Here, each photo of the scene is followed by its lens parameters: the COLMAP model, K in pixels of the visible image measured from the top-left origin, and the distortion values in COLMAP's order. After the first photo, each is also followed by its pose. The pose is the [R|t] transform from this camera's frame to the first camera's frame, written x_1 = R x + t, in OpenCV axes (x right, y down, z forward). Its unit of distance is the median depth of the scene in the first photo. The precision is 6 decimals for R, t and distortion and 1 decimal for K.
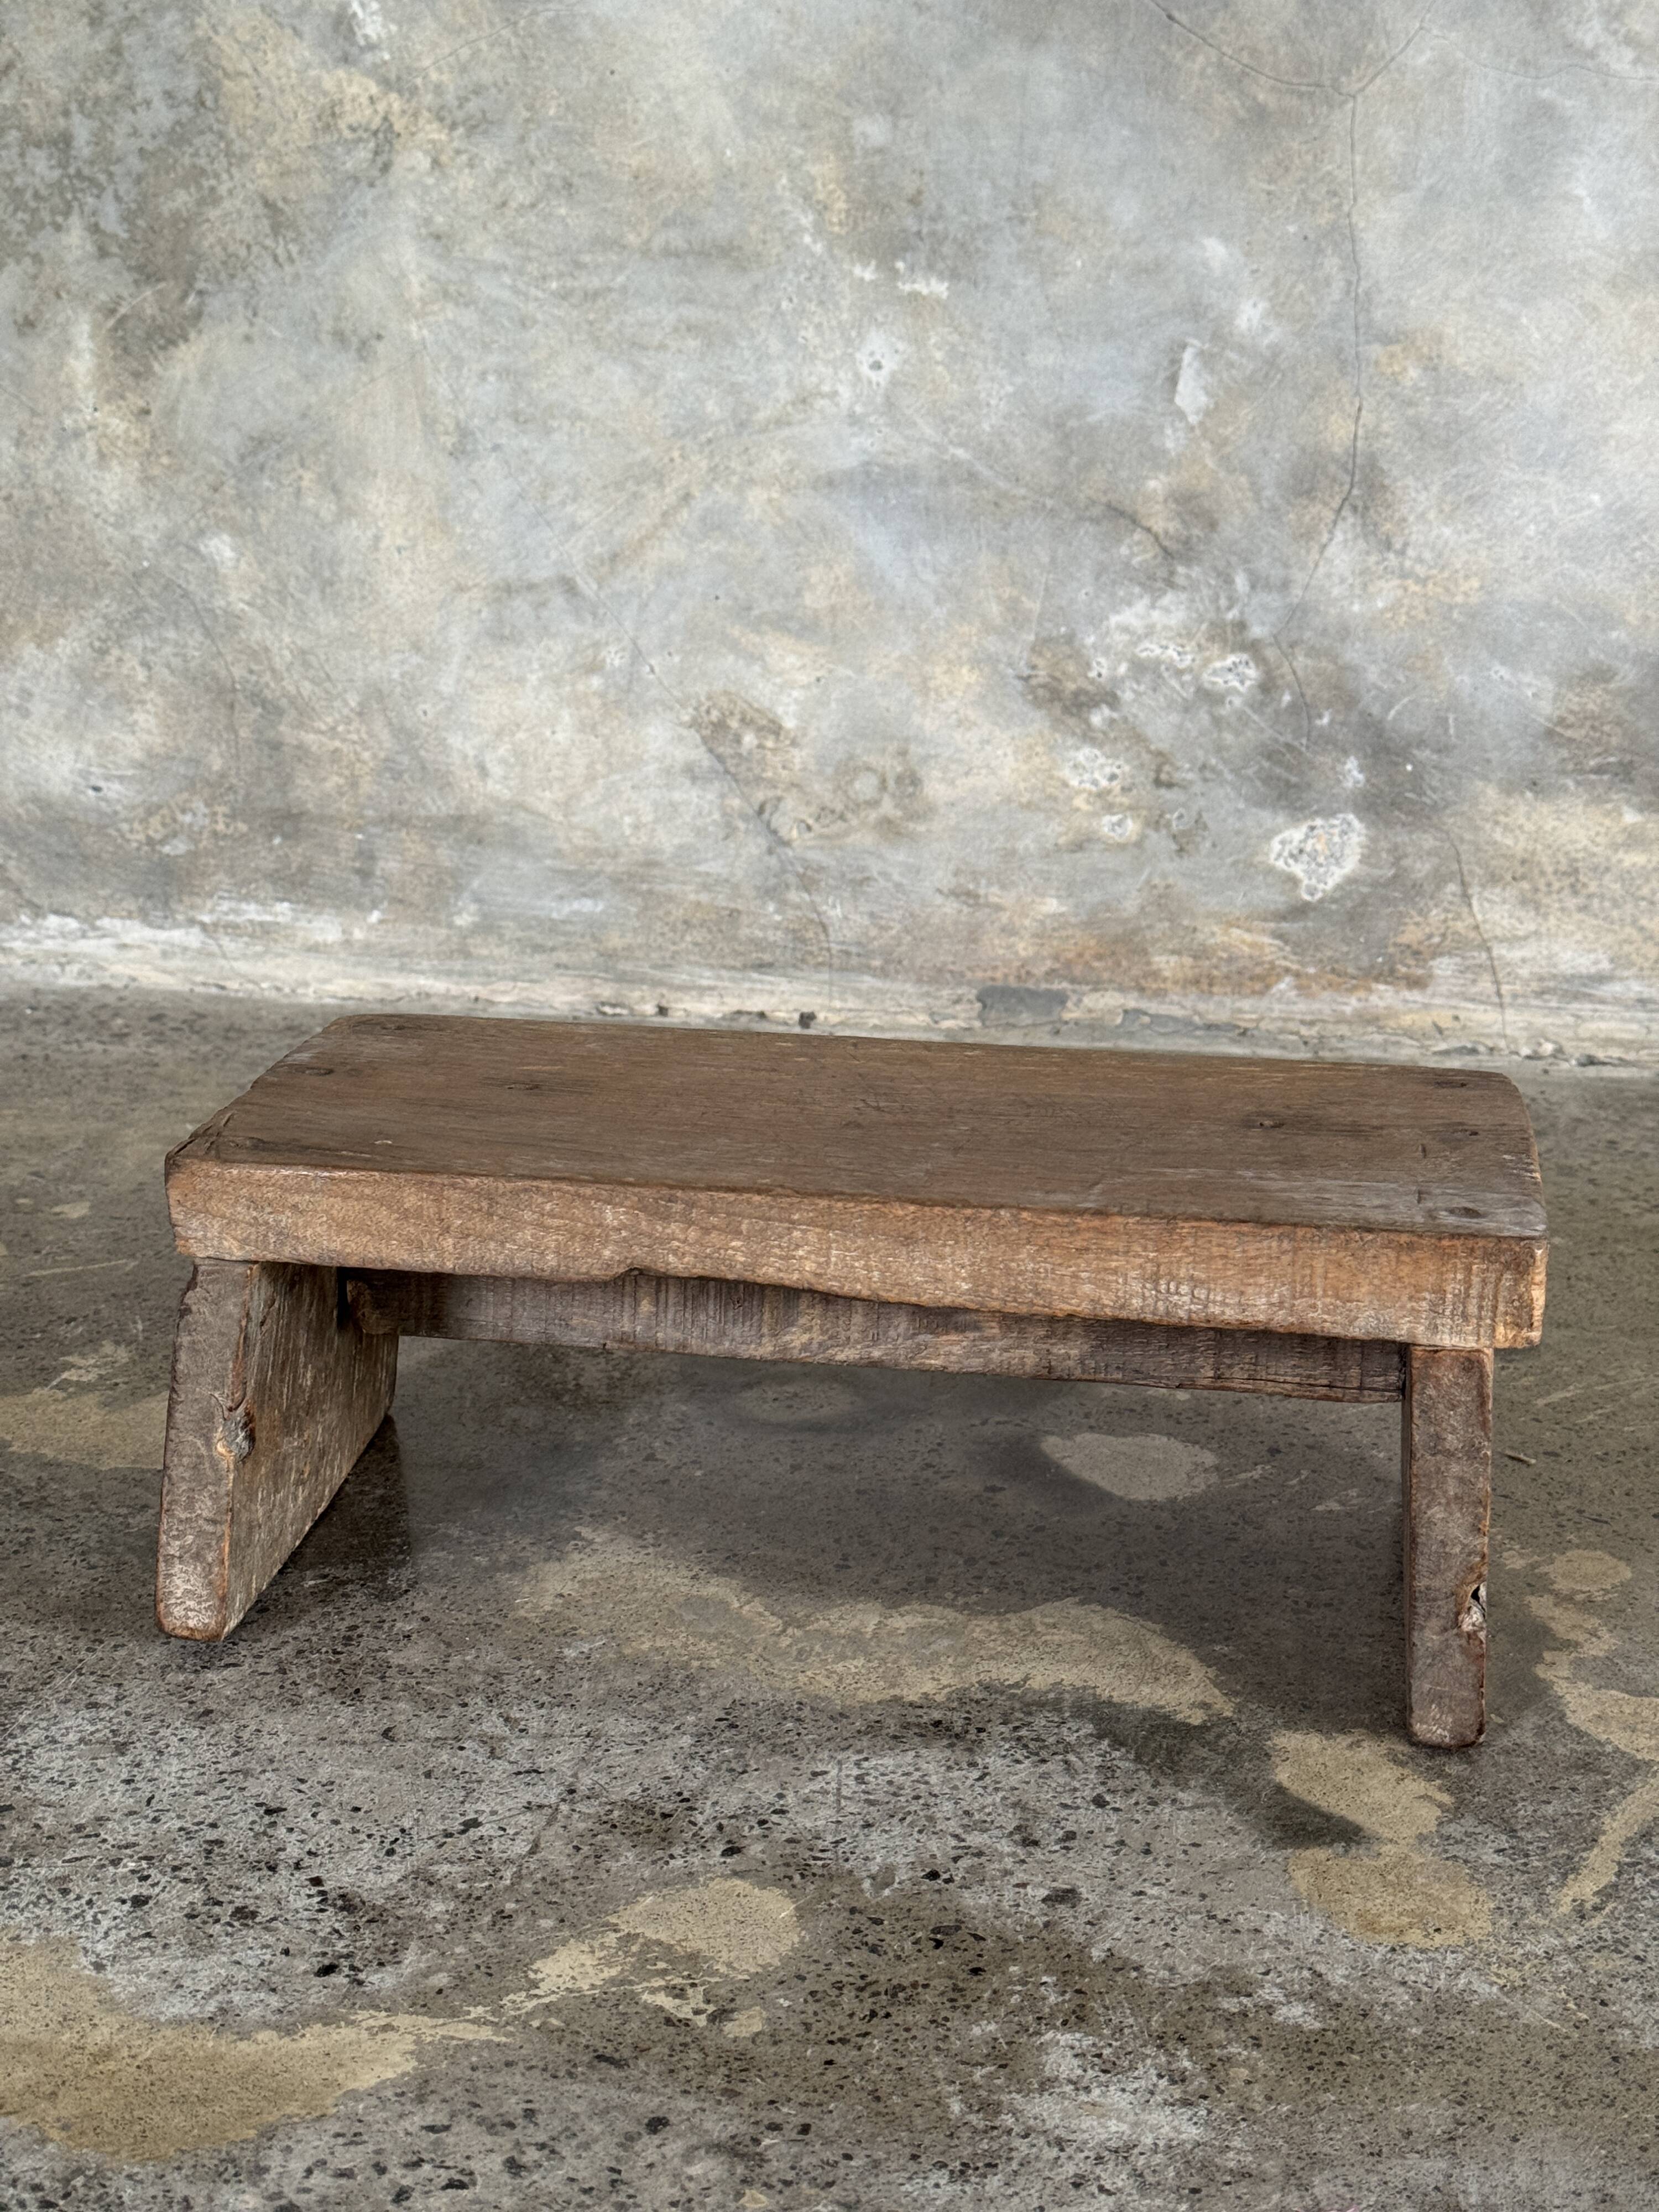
lens RADIAL K [[3155.7, 0, 811.2], [0, 3155.7, 1111.9], [0, 0, 1]] dist [0.093440, 0.000000]
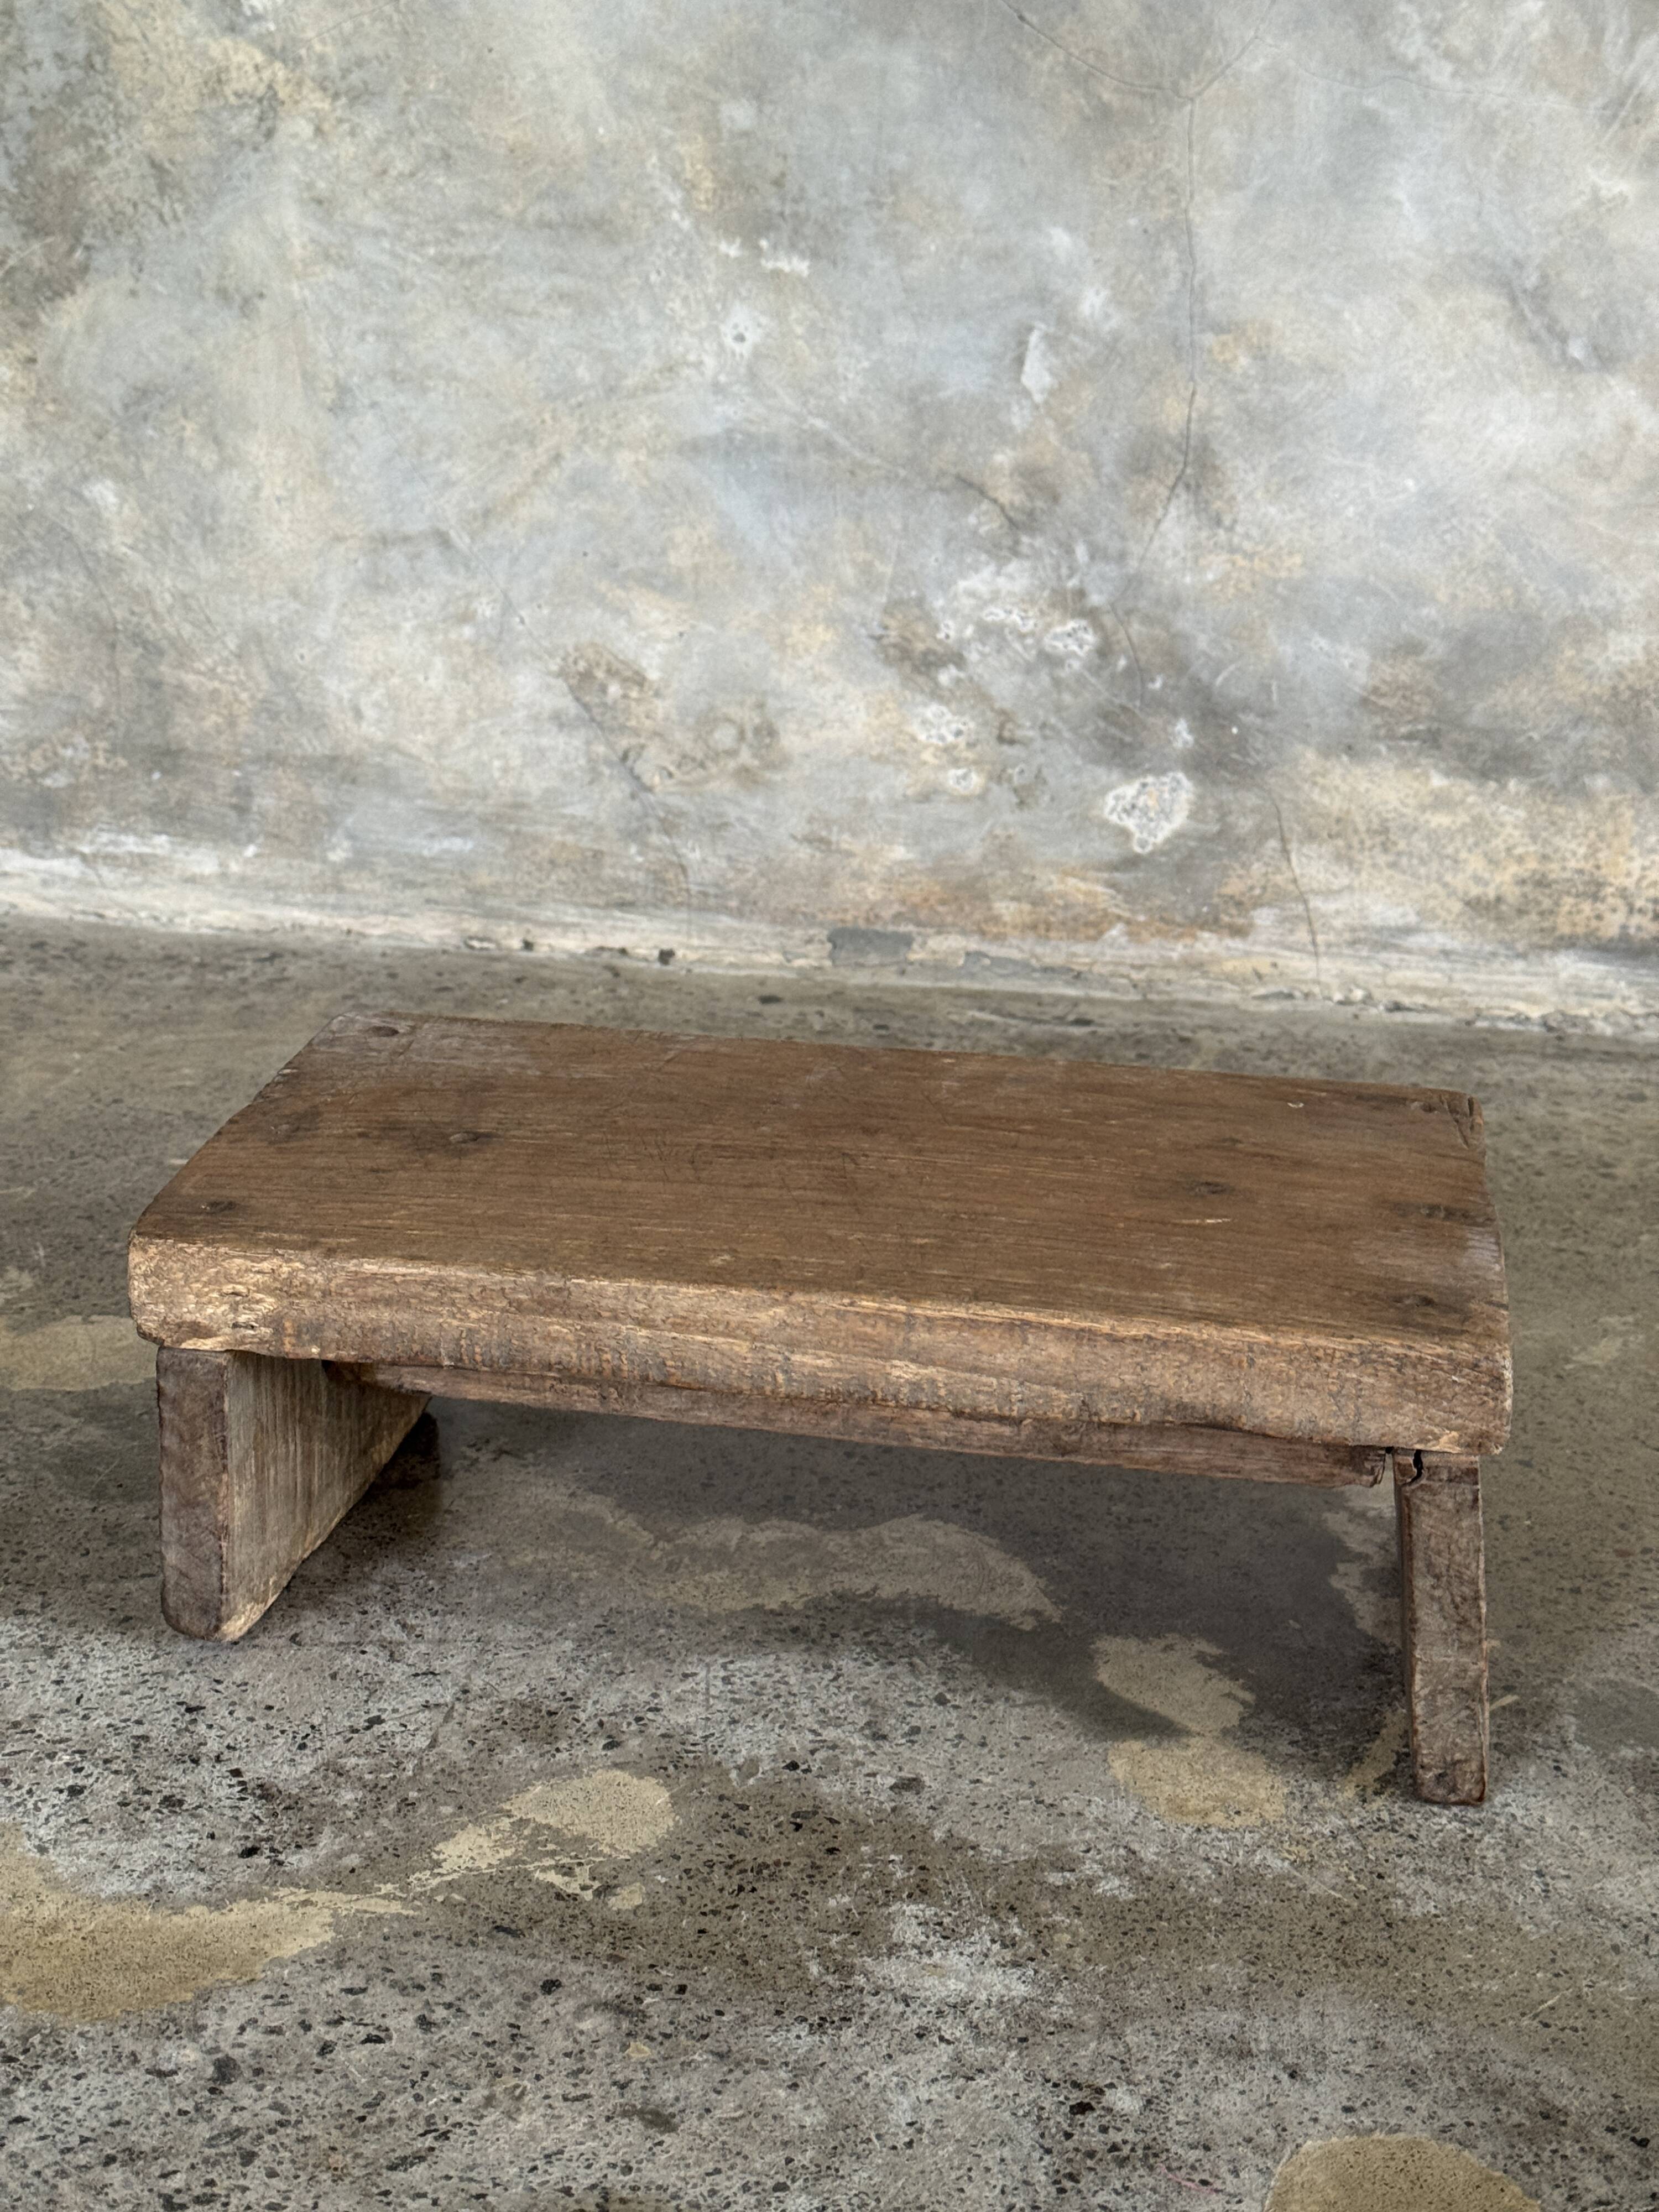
lens RADIAL K [[3155.7, 0, 813.7], [0, 3155.7, 1091.0], [0, 0, 1]] dist [0.093440, 0.000000]
pose [[0.998457, 0.010667, 0.054491, -0.009927], [-0.012247, 0.999512, 0.028728, -0.016519], [-0.054158, -0.029351, 0.998101, -0.060690]]
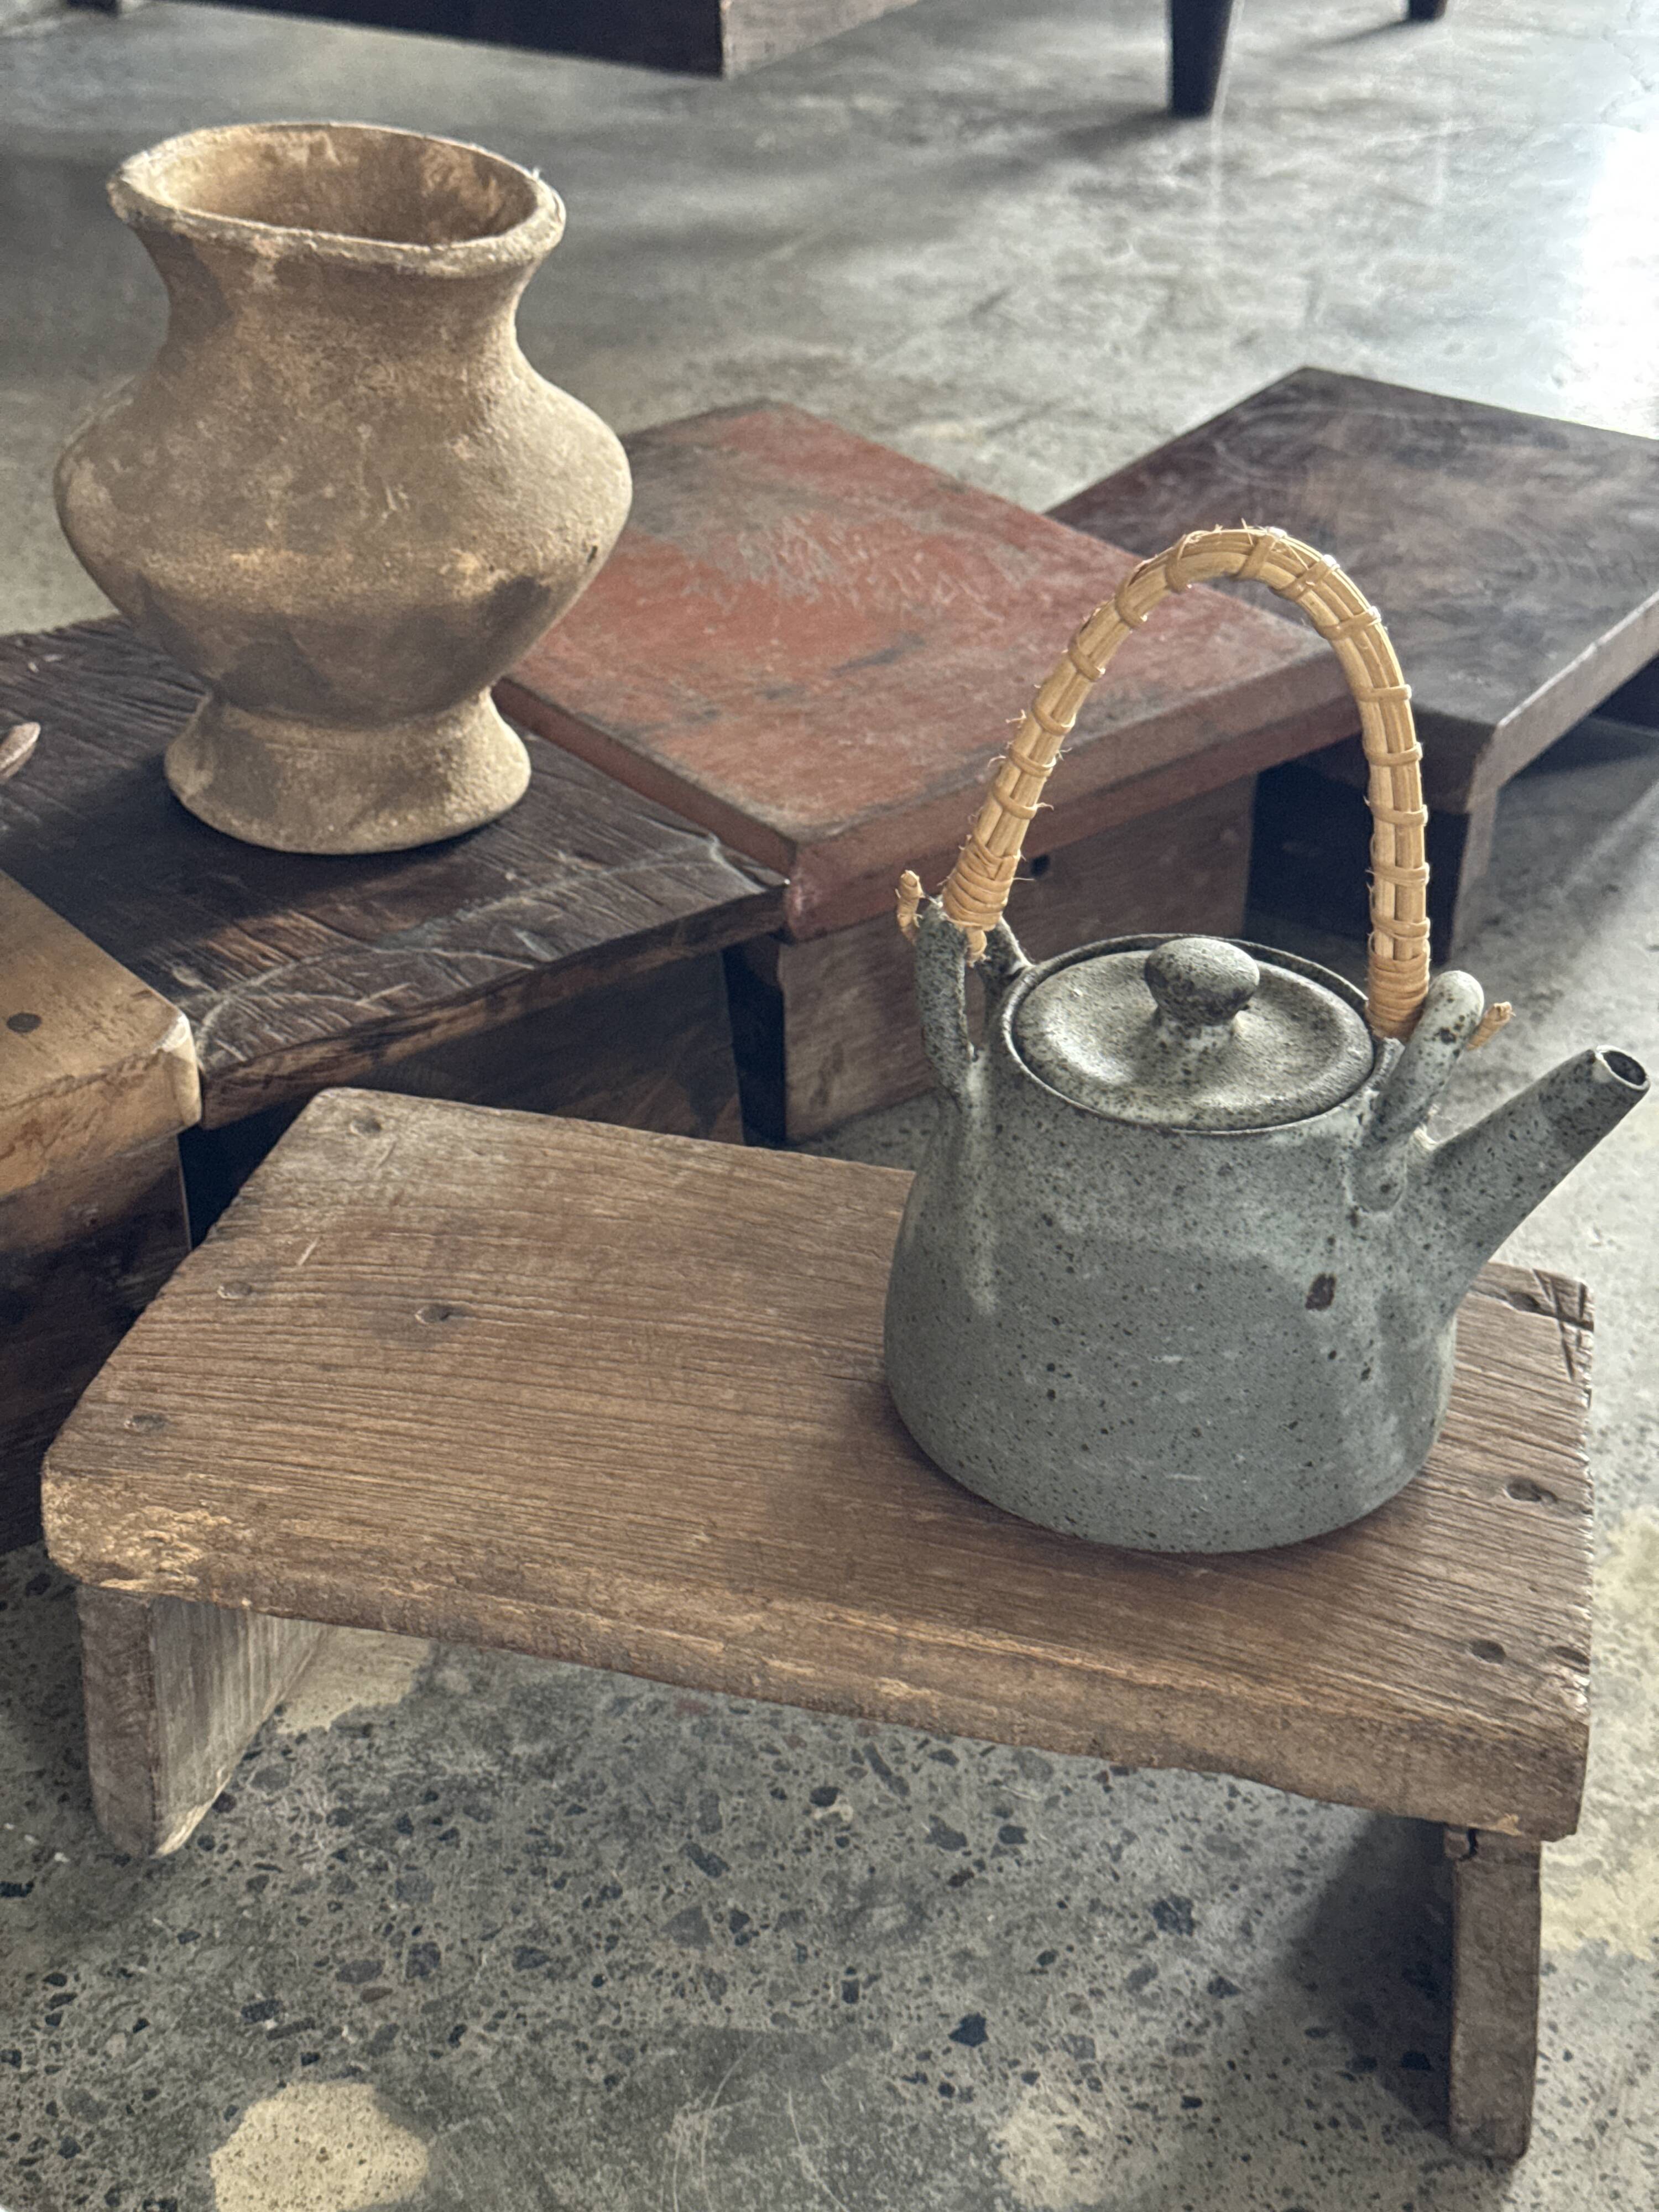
lens RADIAL K [[3155.7, 0, 812.4], [0, 3155.7, 1111.0], [0, 0, 1]] dist [0.093440, 0.000000]
pose [[0.999095, 0.042461, 0.002680, 0.021552], [-0.042057, 0.976134, 0.213060, -0.155757], [0.006431, -0.212980, 0.977035, 0.037389]]
